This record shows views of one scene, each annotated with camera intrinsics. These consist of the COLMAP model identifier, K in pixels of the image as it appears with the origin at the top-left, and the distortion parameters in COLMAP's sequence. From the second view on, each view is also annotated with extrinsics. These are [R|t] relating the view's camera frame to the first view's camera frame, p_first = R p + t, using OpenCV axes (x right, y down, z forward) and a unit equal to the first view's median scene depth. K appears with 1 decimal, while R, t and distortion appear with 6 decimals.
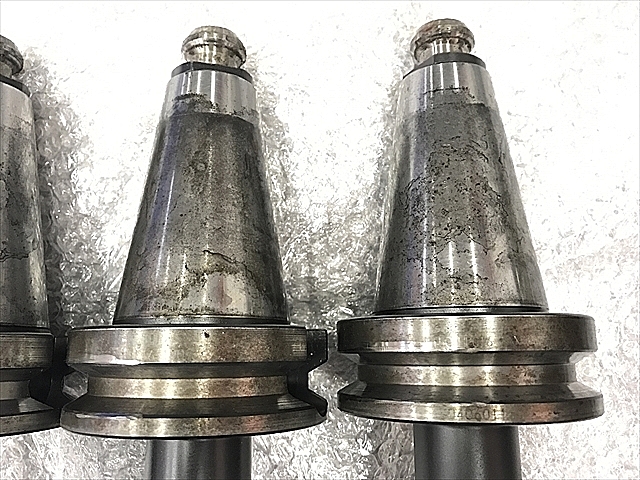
lens RADIAL K [[536.2, 0, 323.2], [0, 536.2, 236.1], [0, 0, 1]] dist [0.026000, -0.018983]
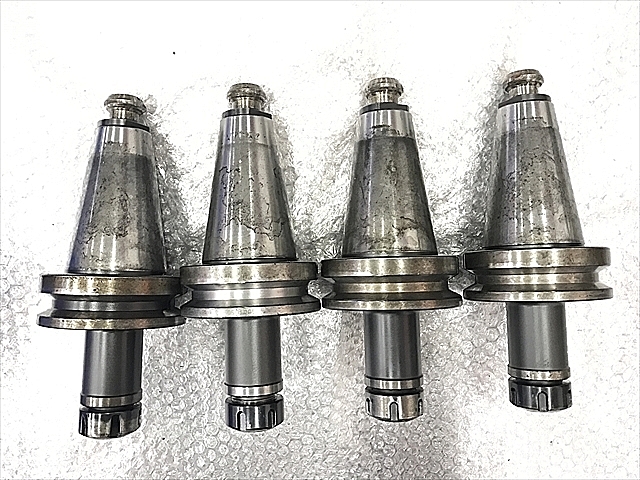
lens RADIAL K [[536.2, 0, 318.3], [0, 536.2, 237.5], [0, 0, 1]] dist [0.026000, -0.018983]
pose [[0.999617, -0.018951, -0.020151, -0.457724], [0.021665, 0.989286, 0.144376, -0.172796], [0.017199, -0.144757, 0.989318, -0.841829]]
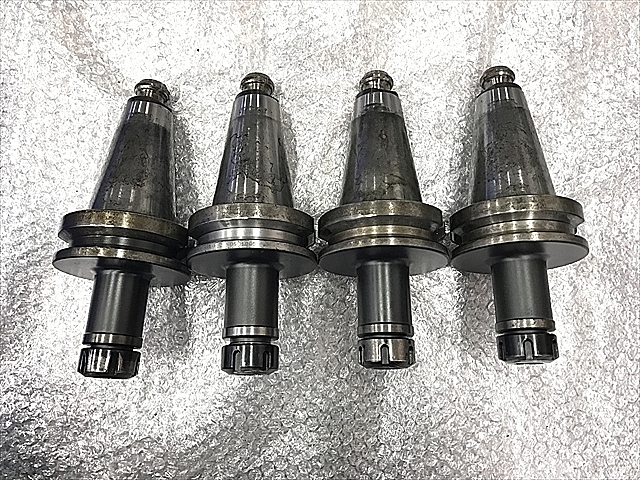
lens RADIAL K [[536.2, 0, 321.1], [0, 536.2, 243.1], [0, 0, 1]] dist [0.026000, -0.018983]
pose [[0.999644, -0.001627, -0.026635, -0.421660], [-0.000533, 0.996723, -0.080889, 0.448646], [0.026679, 0.080874, 0.996367, -1.030952]]
